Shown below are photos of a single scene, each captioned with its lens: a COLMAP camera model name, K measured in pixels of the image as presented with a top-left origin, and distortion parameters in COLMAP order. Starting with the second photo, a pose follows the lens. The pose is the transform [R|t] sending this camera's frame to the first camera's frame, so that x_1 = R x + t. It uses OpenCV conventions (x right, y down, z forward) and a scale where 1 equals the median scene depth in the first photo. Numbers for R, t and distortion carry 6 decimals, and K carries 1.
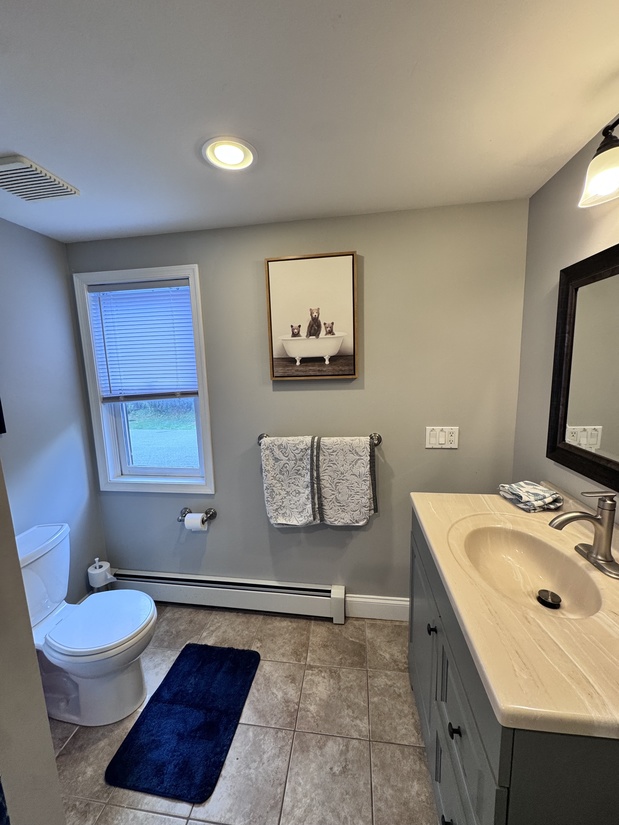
lens RADIAL K [[327.9, 0, 306.6], [0, 327.9, 411.9], [0, 0, 1]] dist [0.000266, -0.000130]
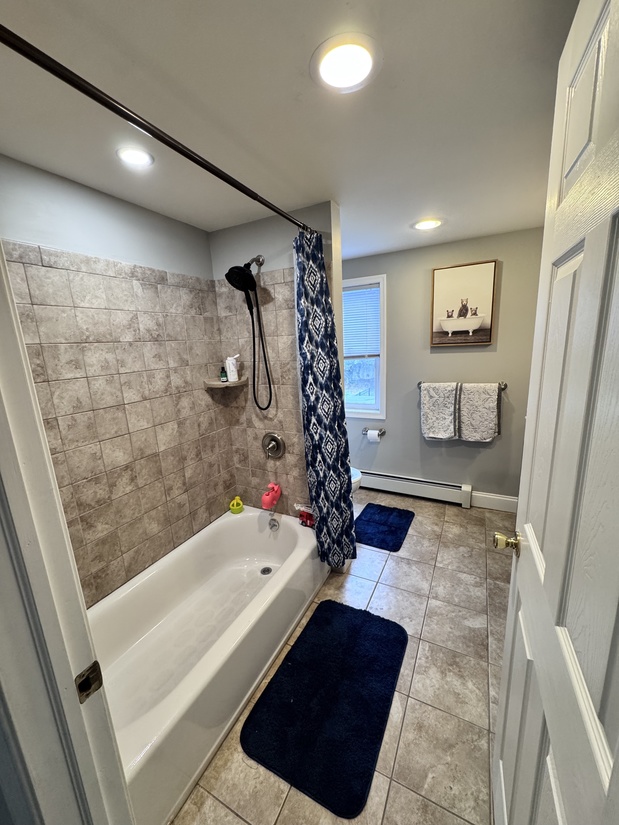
lens RADIAL K [[327.9, 0, 309.6], [0, 327.9, 413.2], [0, 0, 1]] dist [0.000266, -0.000130]
pose [[0.948443, 0.052950, -0.312495, -0.151177], [-0.028084, 0.996108, 0.083549, 0.108856], [0.315702, -0.070466, 0.946238, -0.705192]]
